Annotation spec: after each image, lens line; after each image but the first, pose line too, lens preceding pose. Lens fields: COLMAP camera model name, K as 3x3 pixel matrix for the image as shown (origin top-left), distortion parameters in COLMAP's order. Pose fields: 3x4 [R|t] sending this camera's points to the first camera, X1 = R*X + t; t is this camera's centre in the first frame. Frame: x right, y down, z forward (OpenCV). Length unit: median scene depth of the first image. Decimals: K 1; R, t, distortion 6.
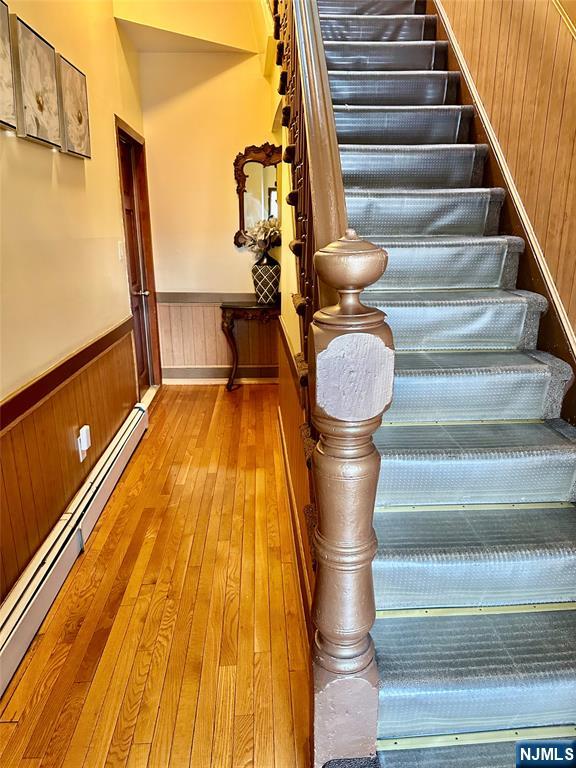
lens RADIAL K [[544.5, 0, 290.5], [0, 544.5, 385.1], [0, 0, 1]] dist [0.069523, -0.089588]
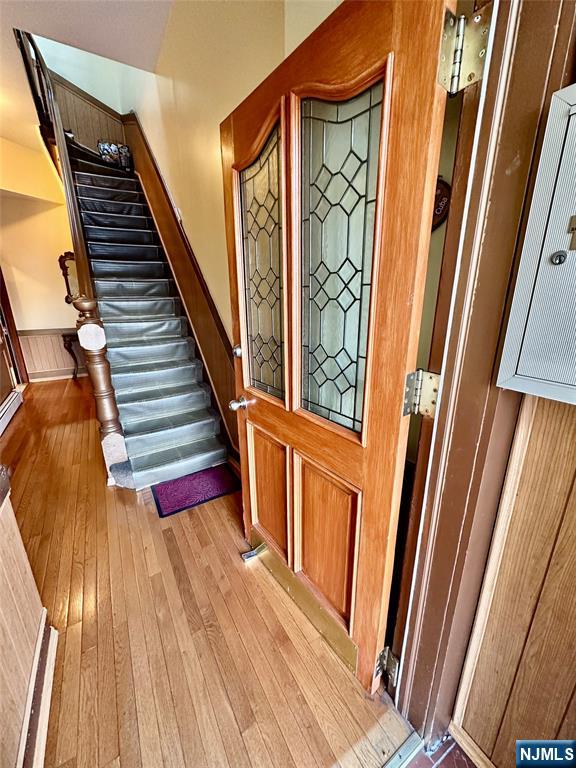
lens RADIAL K [[308.2, 0, 285.1], [0, 308.2, 383.1], [0, 0, 1]] dist [0.001106, 0.000752]
pose [[0.888532, -0.131614, 0.439532, 0.068868], [0.129579, 0.990959, 0.034785, 0.083242], [-0.440136, 0.026047, 0.897553, -0.294912]]
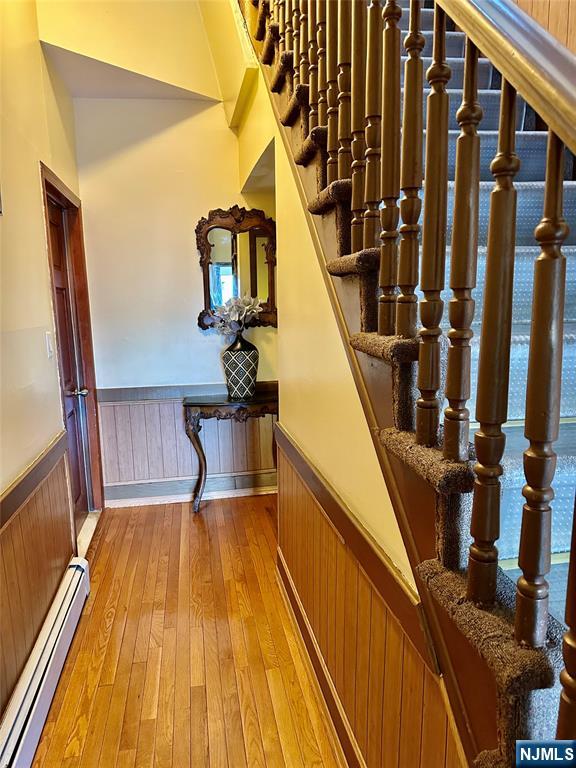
lens RADIAL K [[544.5, 0, 291.2], [0, 544.5, 375.7], [0, 0, 1]] dist [0.069523, -0.089588]
pose [[0.991968, -0.043858, 0.118641, -0.068889], [0.059661, 0.989303, -0.133114, -0.075336], [-0.111534, 0.139123, 0.983974, 0.219613]]
